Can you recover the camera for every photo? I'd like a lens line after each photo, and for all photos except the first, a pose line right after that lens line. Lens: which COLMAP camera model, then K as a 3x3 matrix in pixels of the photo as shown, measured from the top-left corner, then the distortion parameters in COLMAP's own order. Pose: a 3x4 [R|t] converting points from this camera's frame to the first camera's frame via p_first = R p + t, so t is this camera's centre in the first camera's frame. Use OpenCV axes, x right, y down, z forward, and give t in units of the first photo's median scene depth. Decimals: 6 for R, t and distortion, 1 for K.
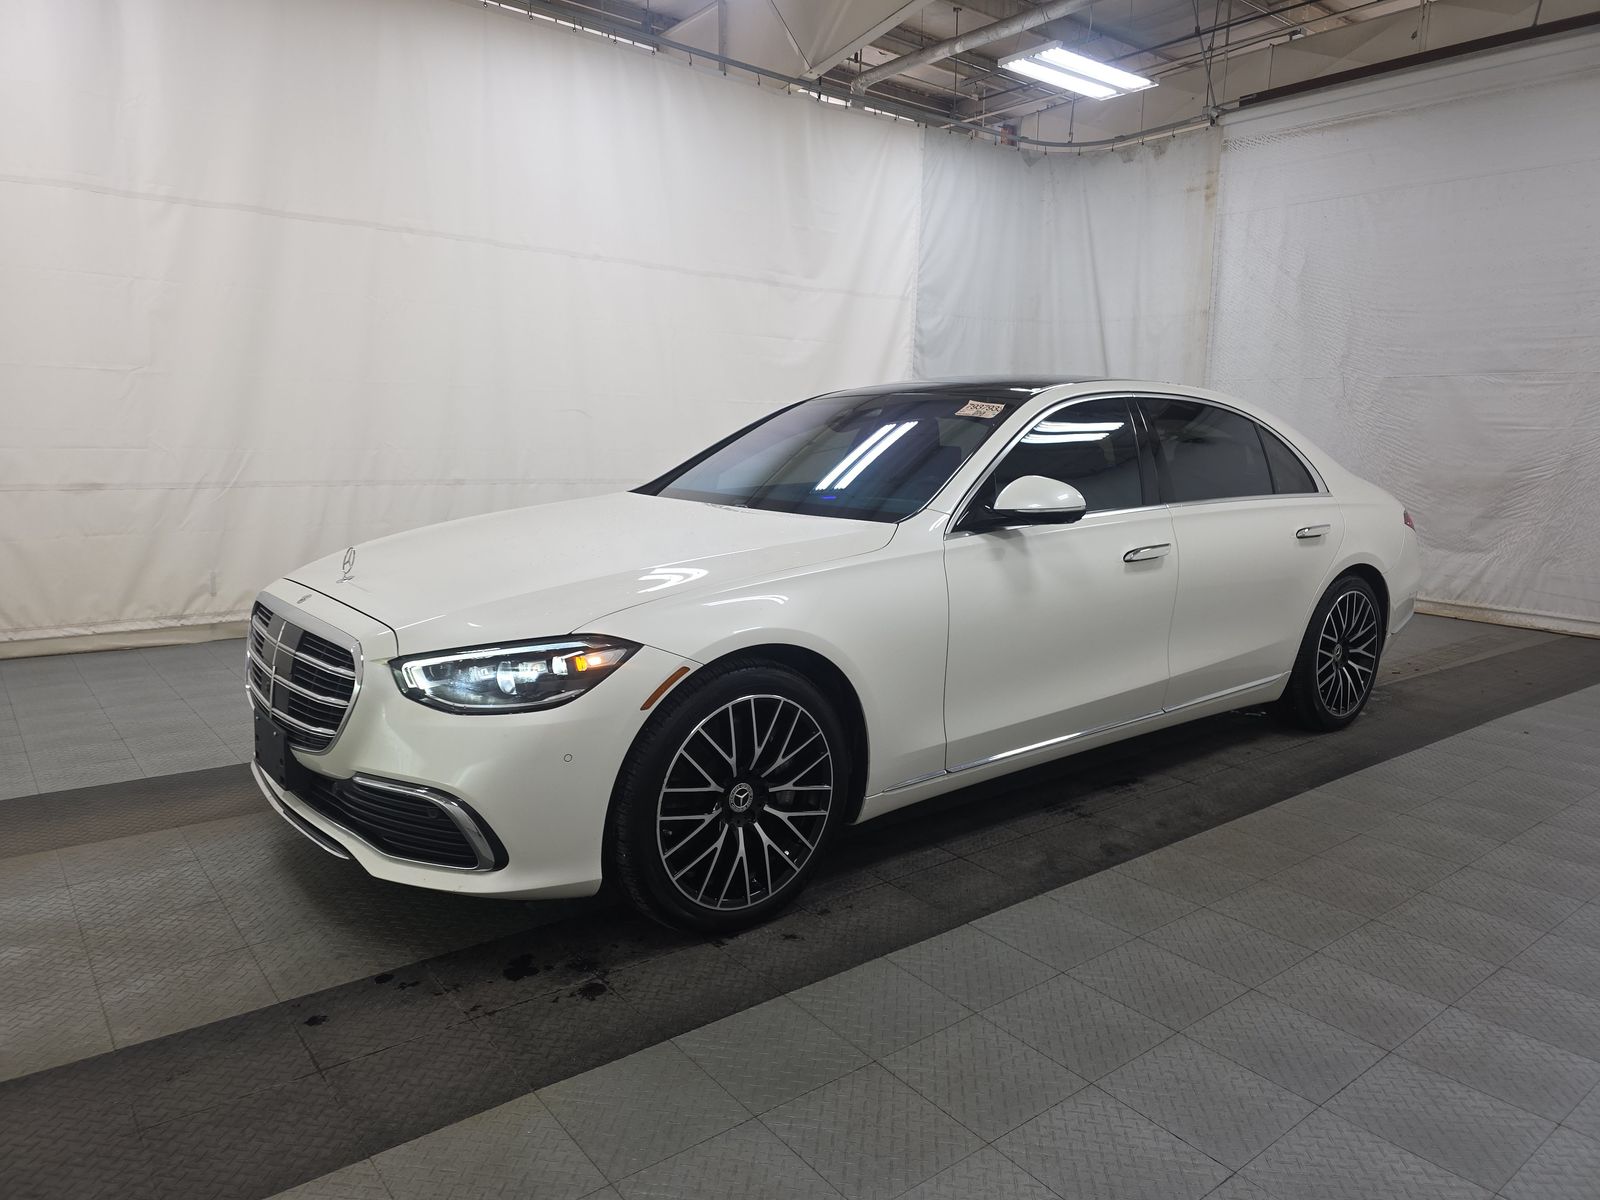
lens RADIAL K [[1065.1, 0, 784.8], [0, 1065.1, 631.4], [0, 0, 1]] dist [0.047119, -0.026641]
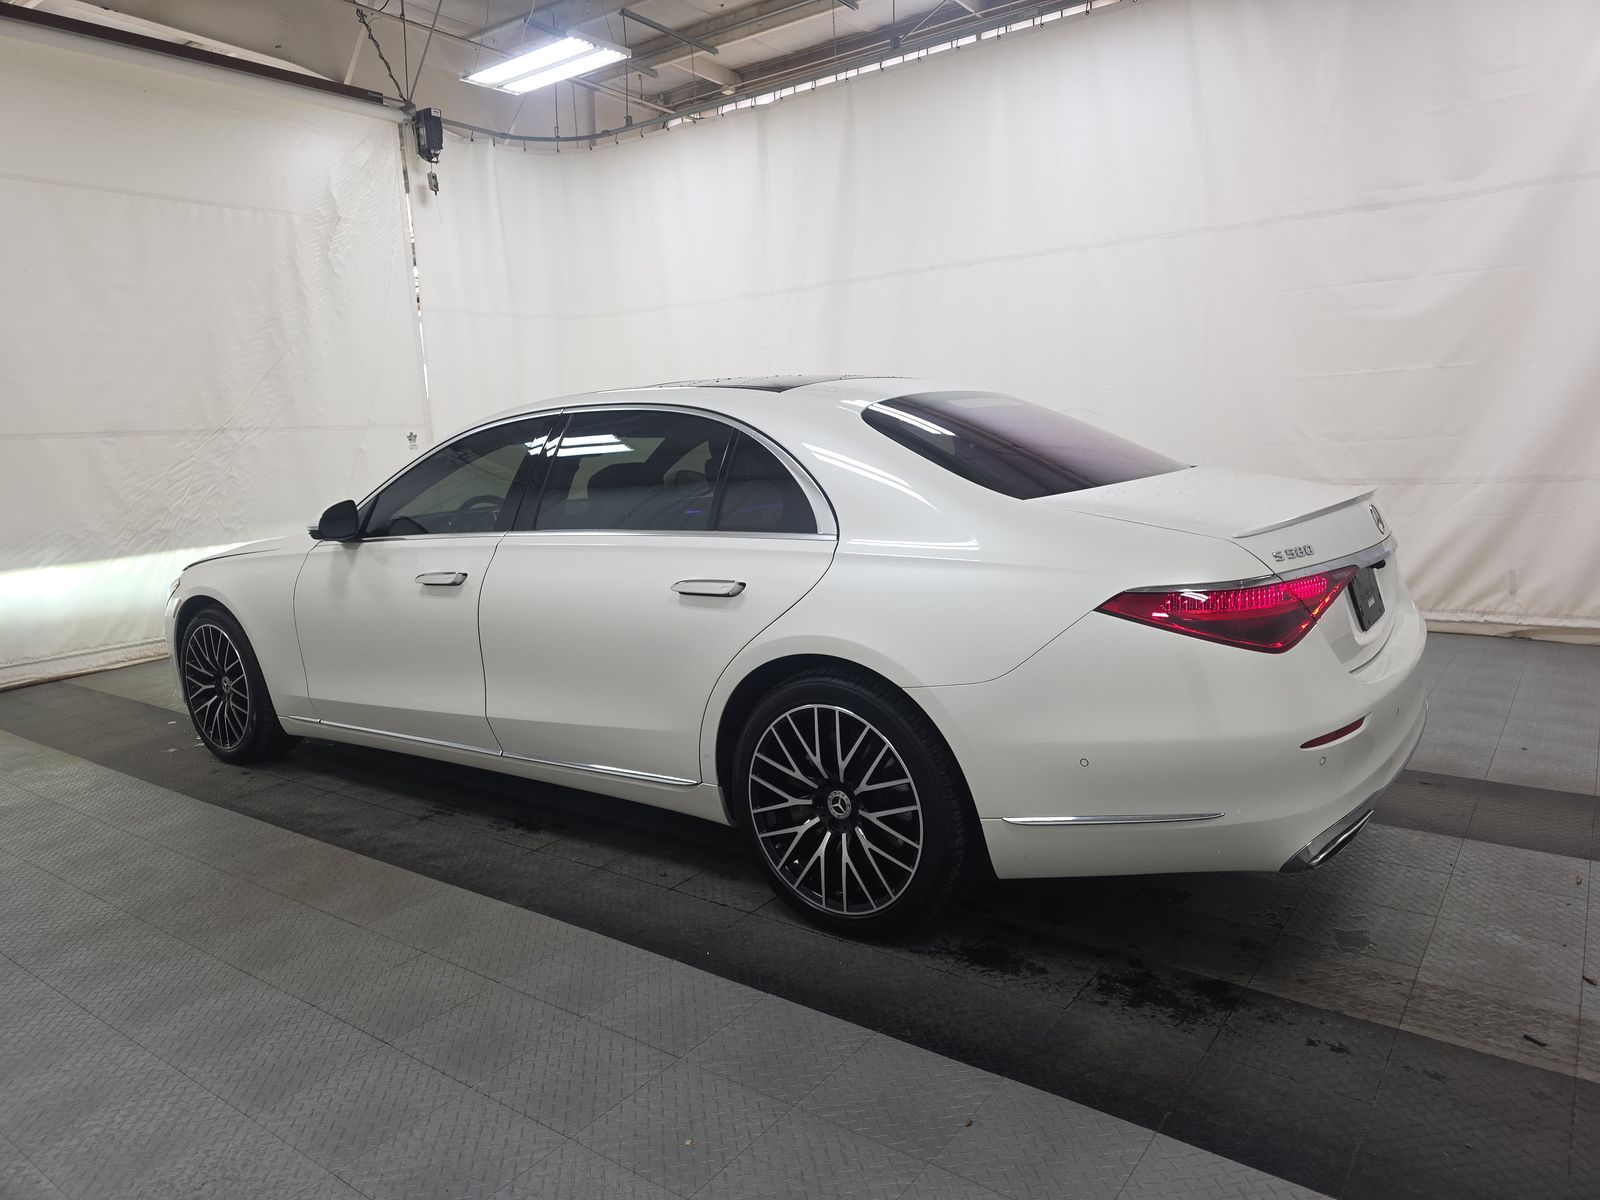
lens RADIAL K [[1065.1, 0, 785.1], [0, 1065.1, 588.7], [0, 0, 1]] dist [0.047119, -0.026641]
pose [[0.265609, 0.108097, -0.958002, 0.669414], [-0.127615, 0.988892, 0.076201, -0.087602], [0.955597, 0.102015, 0.276453, 0.502189]]
